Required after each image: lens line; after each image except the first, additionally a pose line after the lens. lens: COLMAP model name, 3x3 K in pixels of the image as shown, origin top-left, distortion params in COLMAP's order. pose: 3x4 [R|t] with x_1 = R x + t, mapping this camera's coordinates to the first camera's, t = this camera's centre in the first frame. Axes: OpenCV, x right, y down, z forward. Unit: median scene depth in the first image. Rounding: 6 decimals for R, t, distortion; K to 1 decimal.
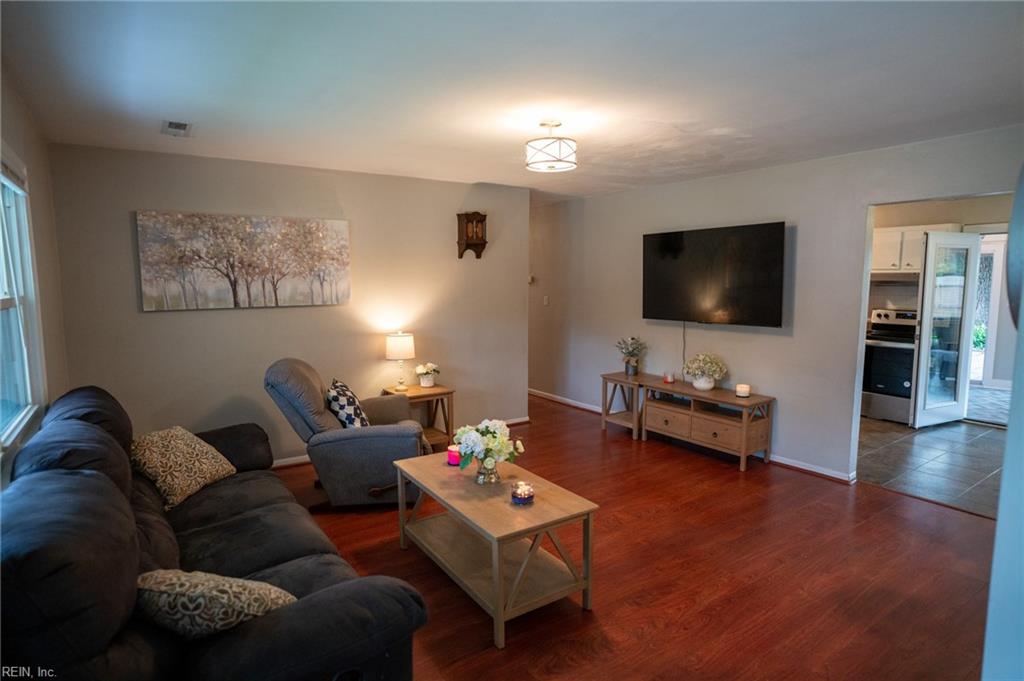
lens RADIAL K [[555.0, 0, 511.6], [0, 555.0, 336.6], [0, 0, 1]] dist [-0.054761, 0.038144]
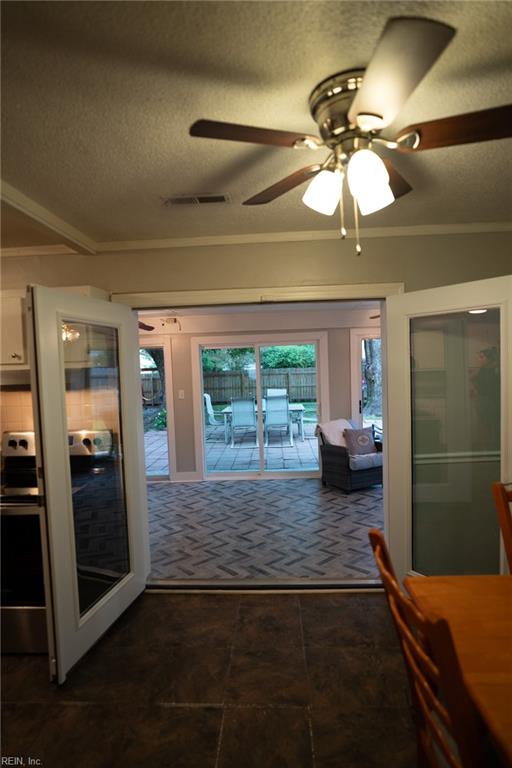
lens RADIAL K [[416.3, 0, 251.8], [0, 416.3, 384.0], [0, 0, 1]] dist [-0.054761, 0.038144]
pose [[0.619103, -0.053902, 0.783458, 0.661319], [0.117802, 0.992728, -0.024789, -0.081458], [-0.776424, 0.107640, 0.620950, 0.701208]]
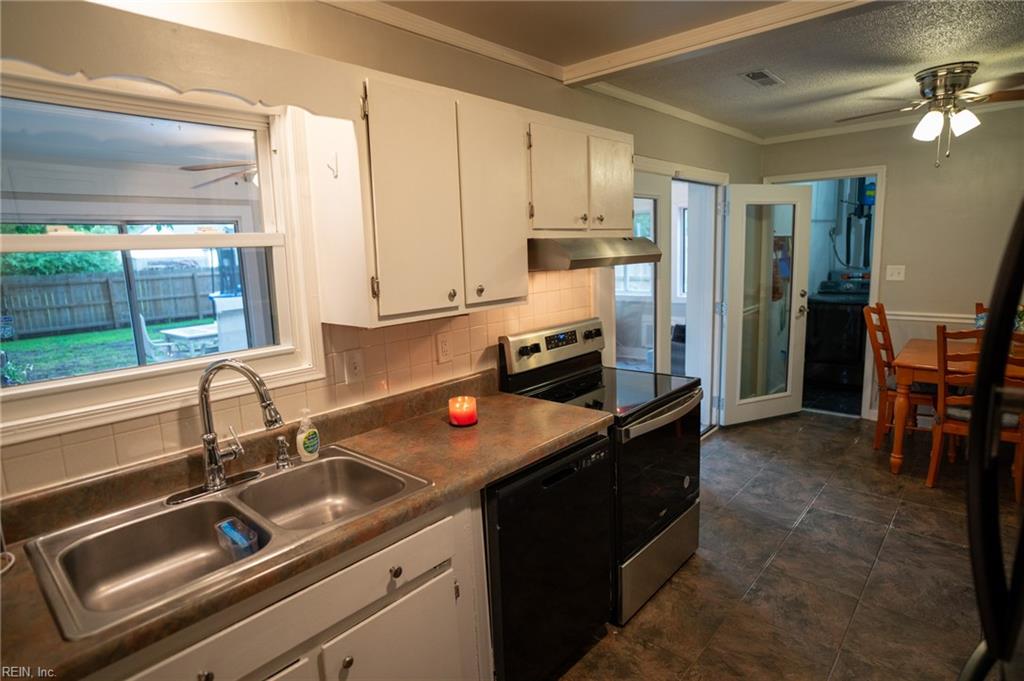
lens RADIAL K [[555.0, 0, 511.6], [0, 555.0, 336.6], [0, 0, 1]] dist [-0.054761, 0.038144]
pose [[-0.229234, -0.143854, 0.962683, 0.397915], [0.146718, 0.972613, 0.180274, -0.165023], [-0.962250, 0.182568, -0.201850, 1.470579]]
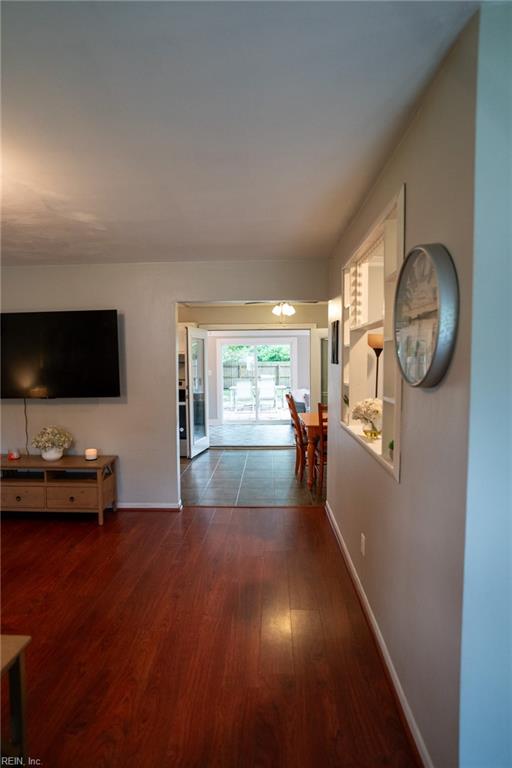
lens RADIAL K [[416.3, 0, 251.8], [0, 416.3, 384.0], [0, 0, 1]] dist [-0.054761, 0.038144]
pose [[0.606817, -0.048908, 0.793335, -0.049204], [0.091950, 0.995723, -0.008947, -0.008953], [-0.789505, 0.078376, 0.608719, 0.193328]]
